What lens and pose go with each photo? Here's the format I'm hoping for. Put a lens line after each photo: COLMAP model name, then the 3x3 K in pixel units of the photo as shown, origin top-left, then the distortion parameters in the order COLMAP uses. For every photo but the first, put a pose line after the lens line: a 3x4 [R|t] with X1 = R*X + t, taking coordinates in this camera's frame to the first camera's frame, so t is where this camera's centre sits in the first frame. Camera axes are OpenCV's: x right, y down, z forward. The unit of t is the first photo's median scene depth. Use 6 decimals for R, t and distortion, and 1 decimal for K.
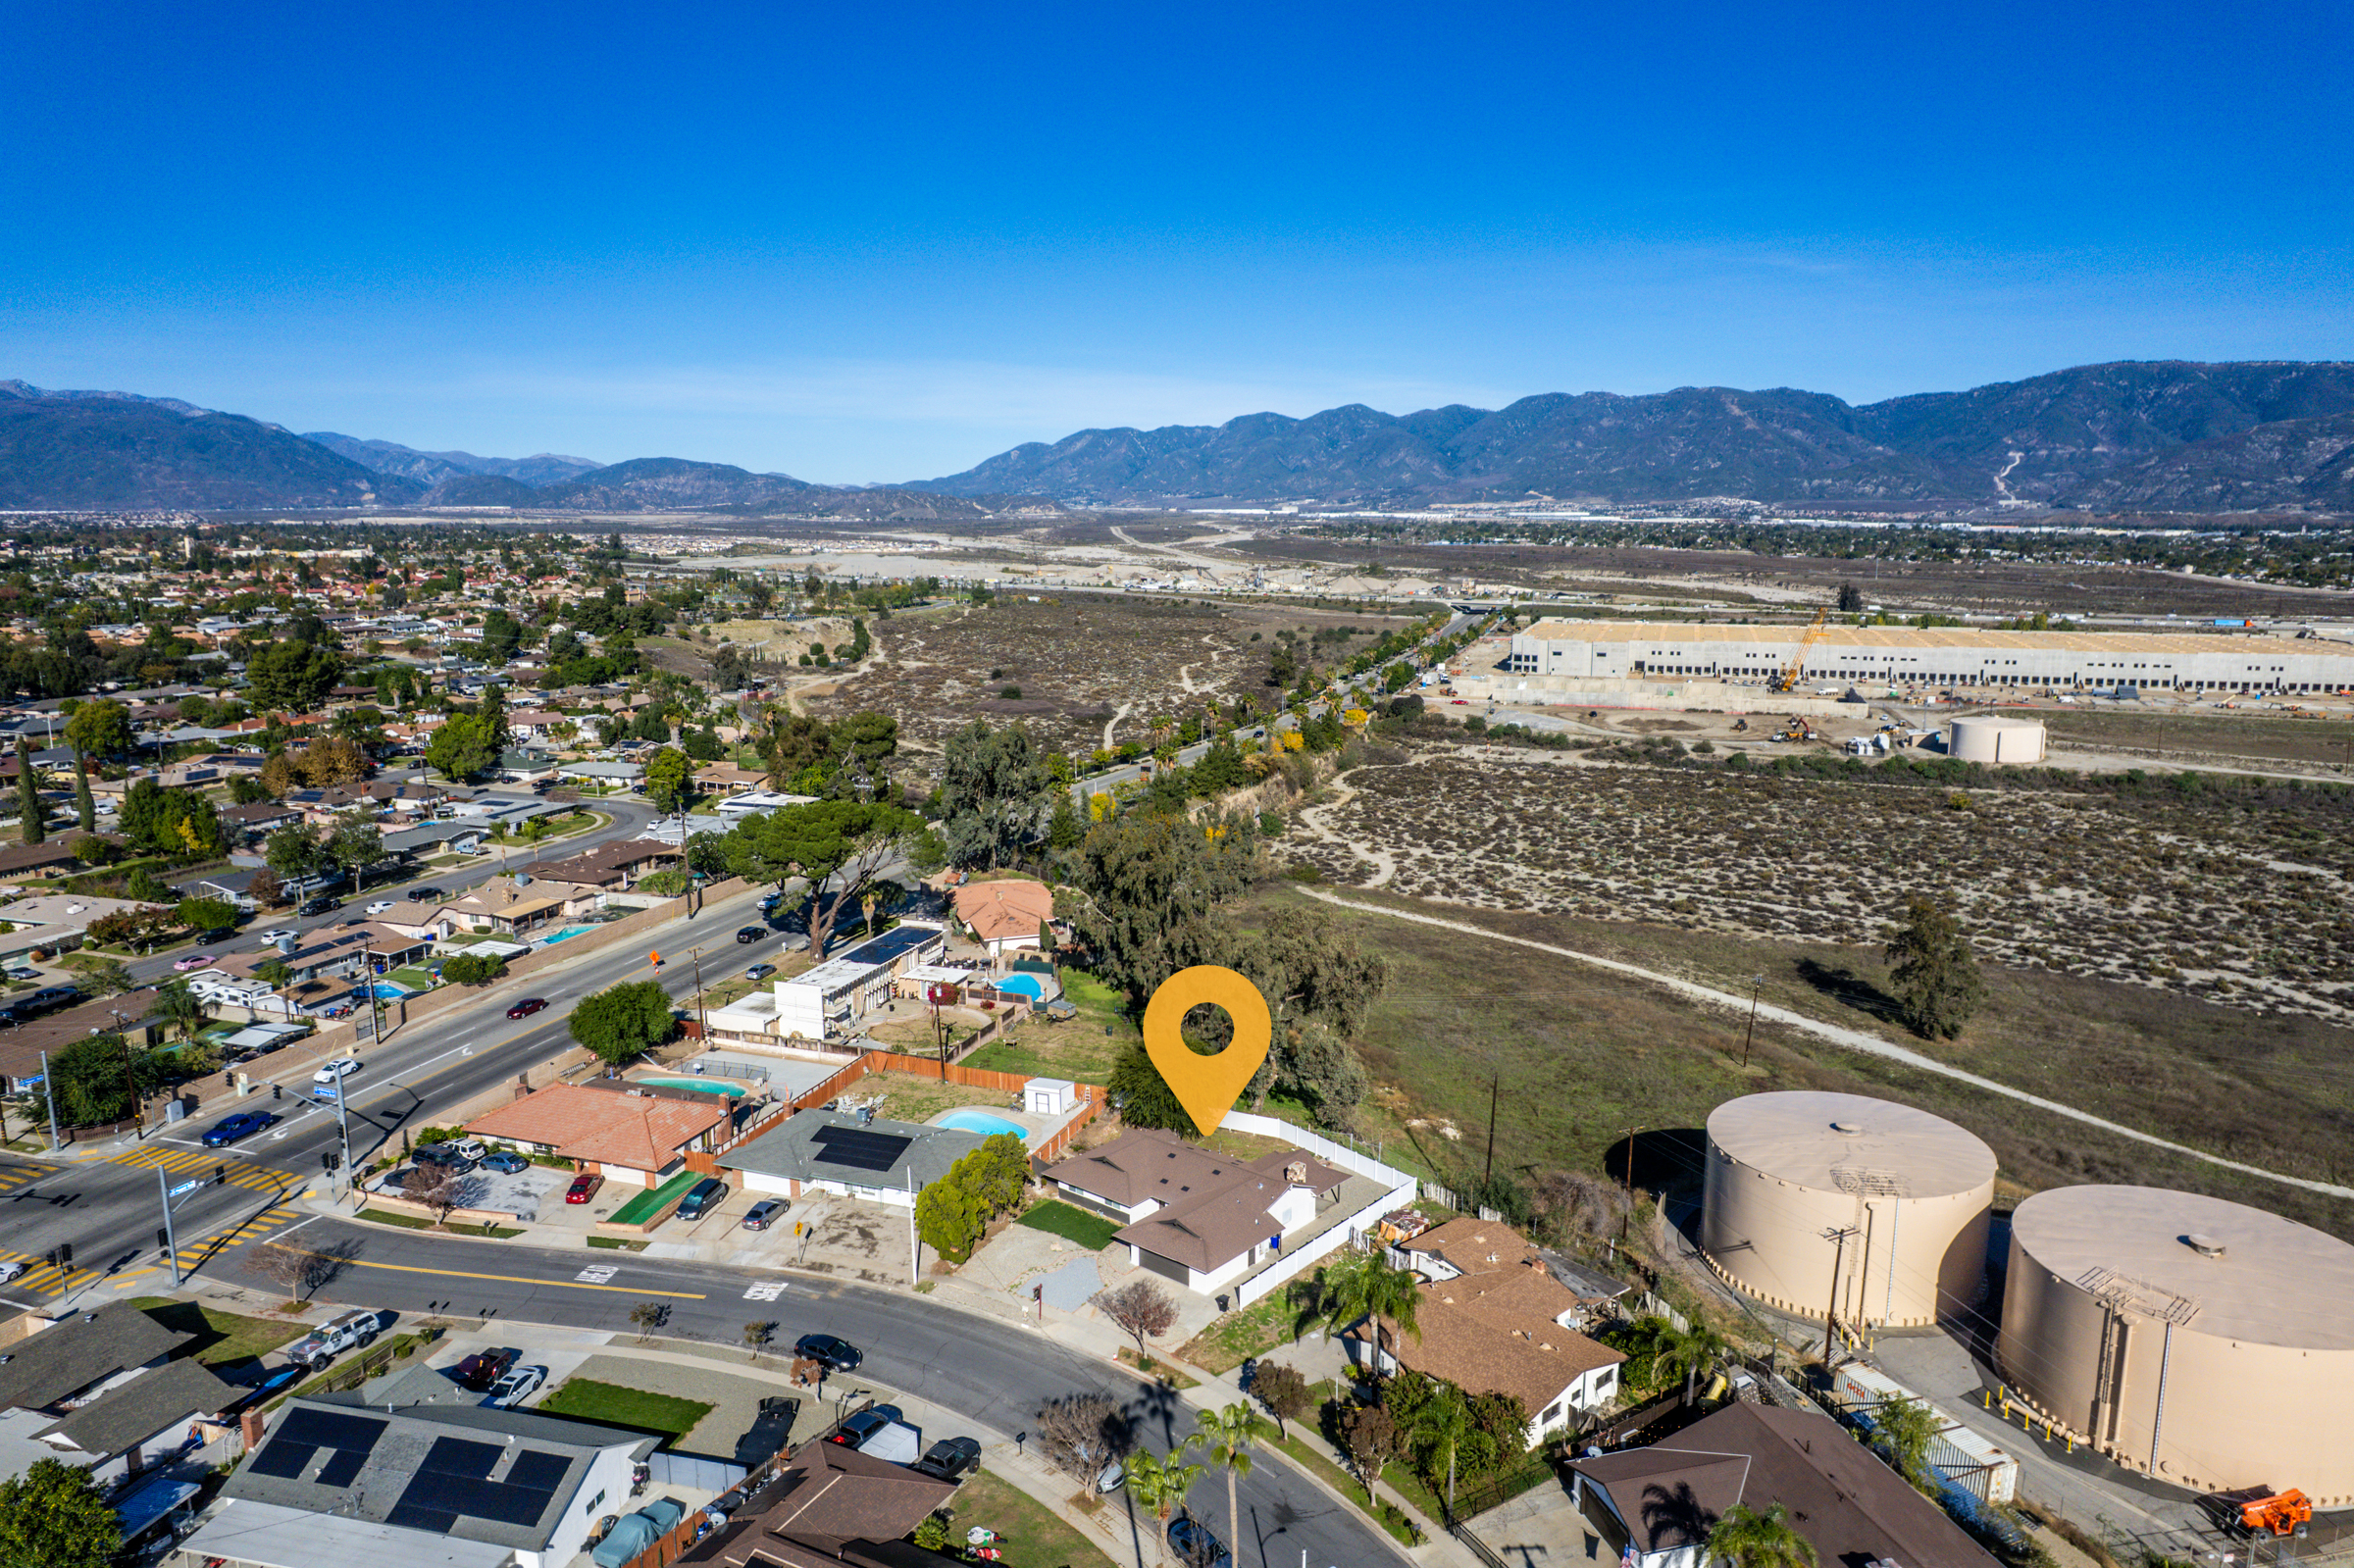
lens RADIAL K [[1458.8, 0, 1177.0], [0, 1458.8, 784.0], [0, 0, 1]] dist [0.000610, 0.001524]
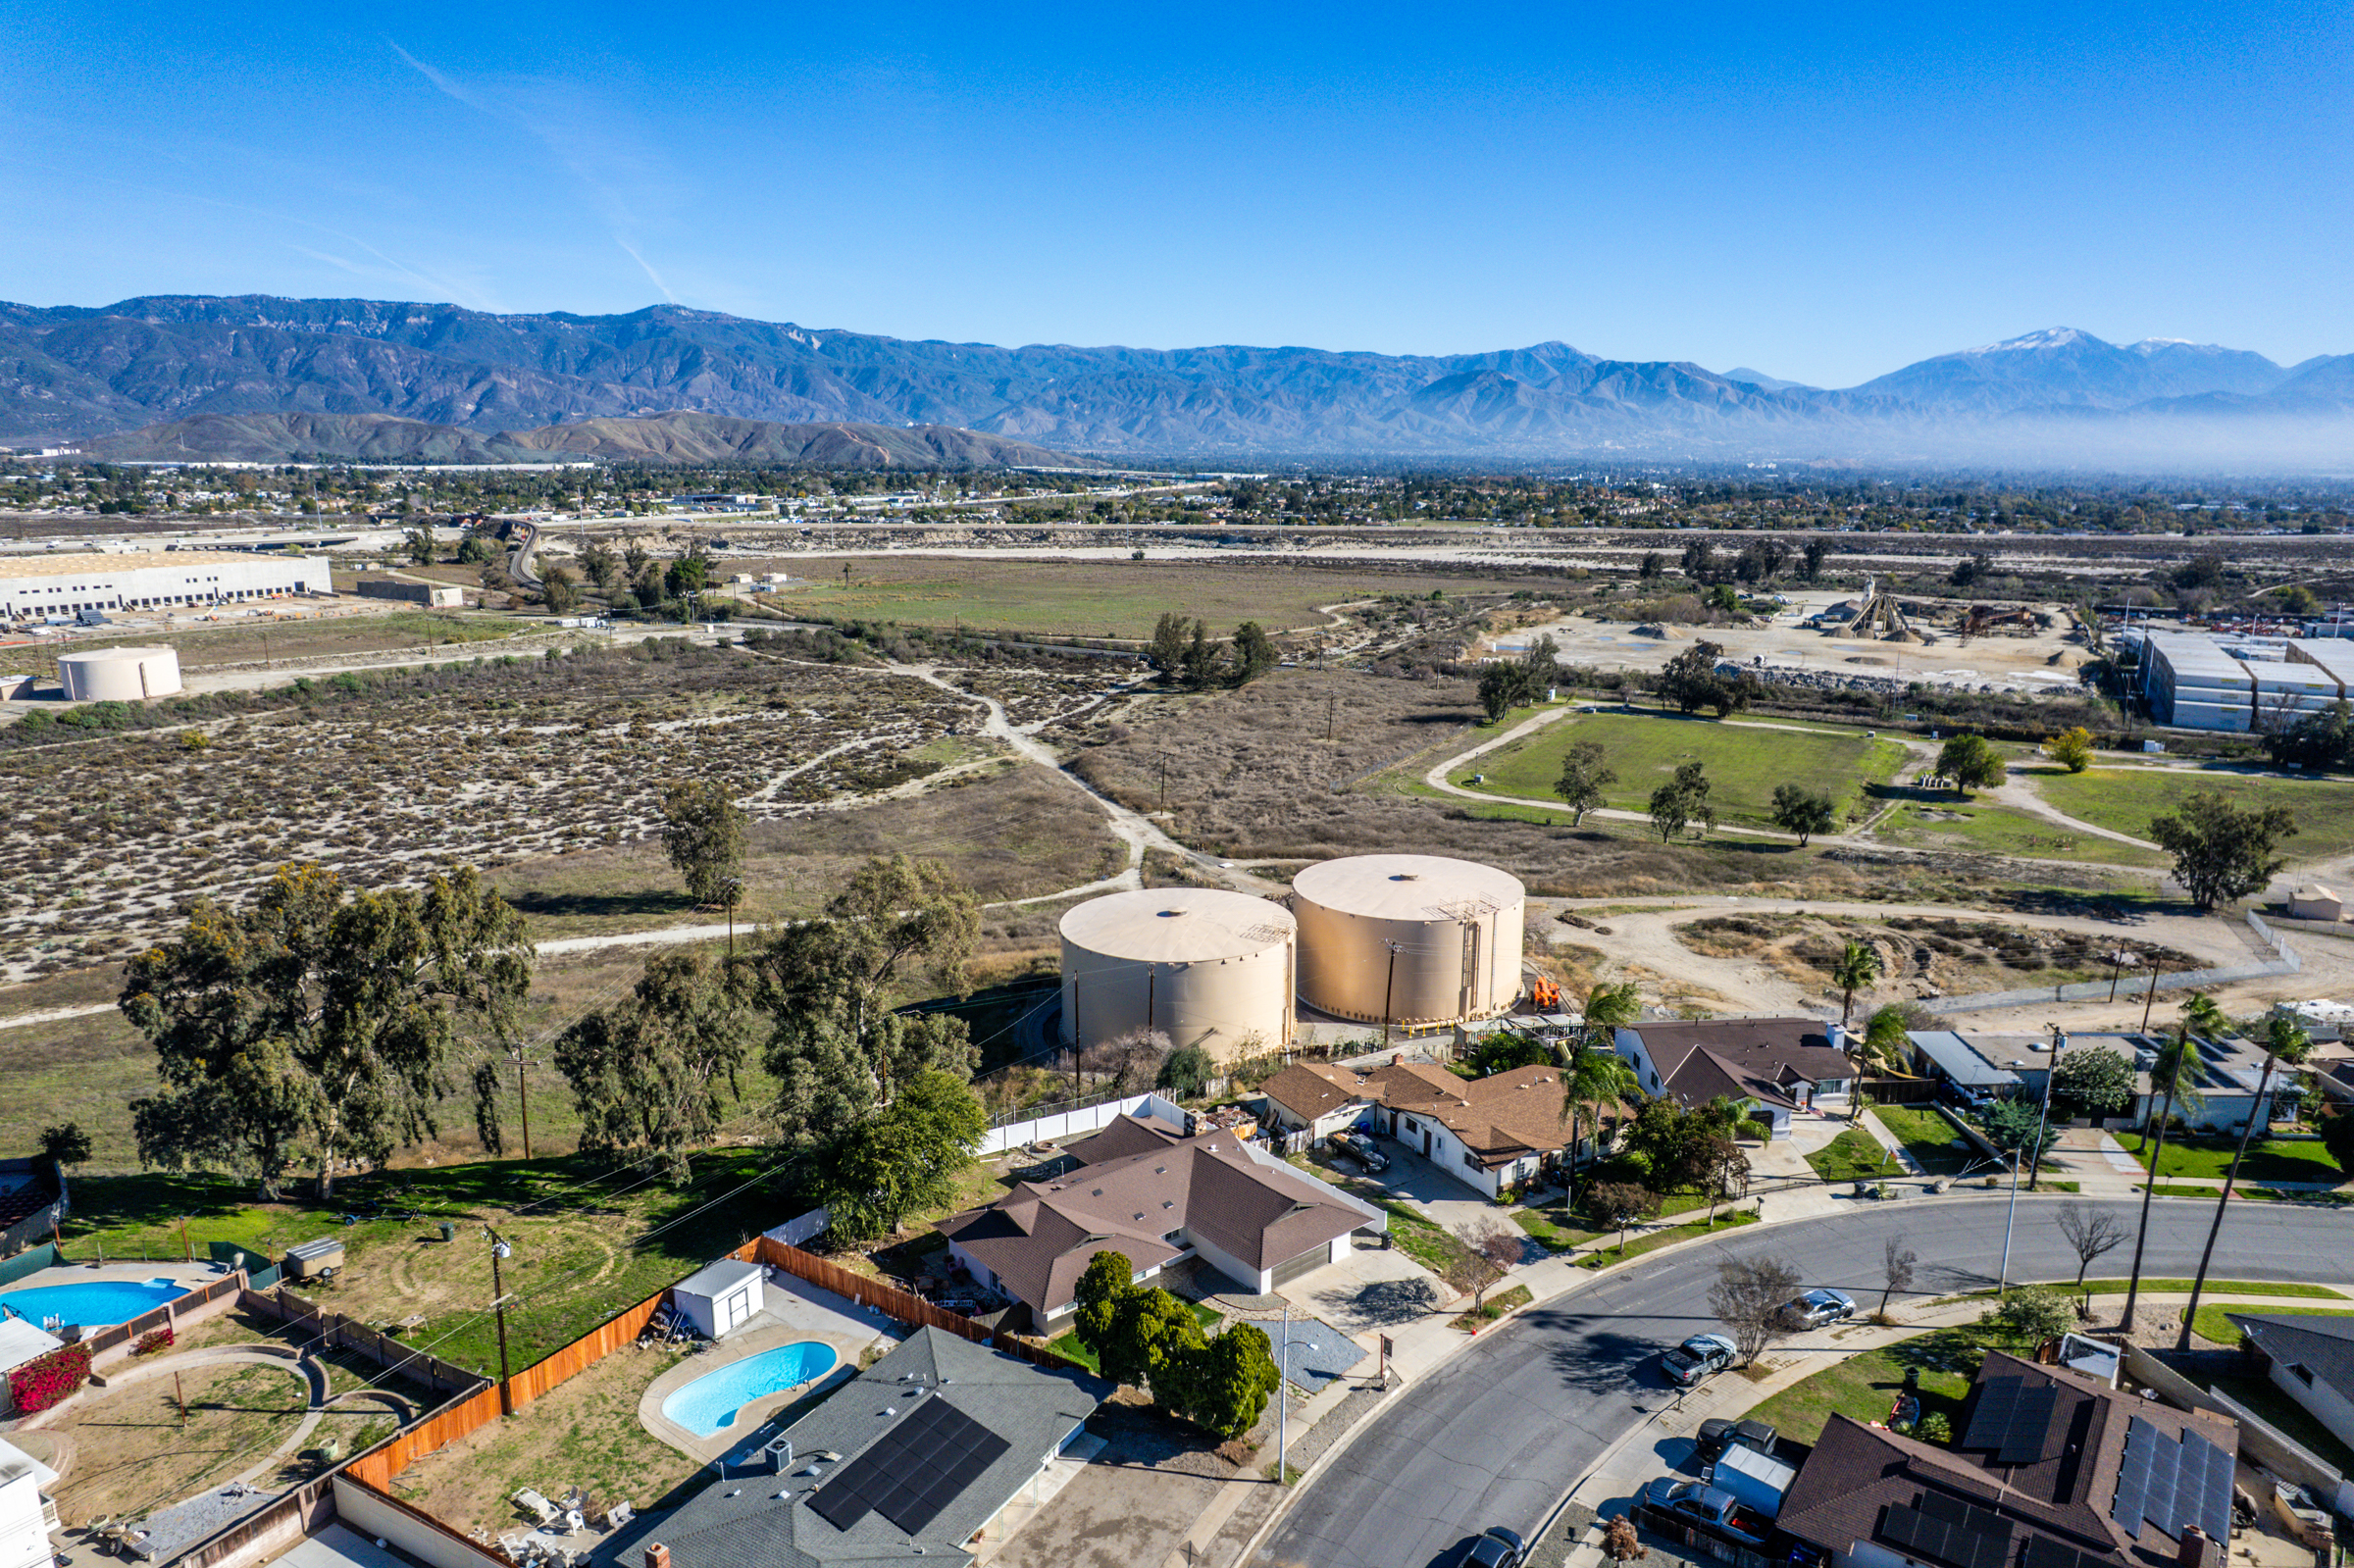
lens RADIAL K [[1458.8, 0, 1177.0], [0, 1458.8, 784.0], [0, 0, 1]] dist [0.000610, 0.001524]
pose [[0.223352, -0.222531, 0.948996, -0.151758], [0.173494, 0.967121, 0.185948, -0.019617], [-0.959173, 0.123113, 0.254616, 0.167768]]
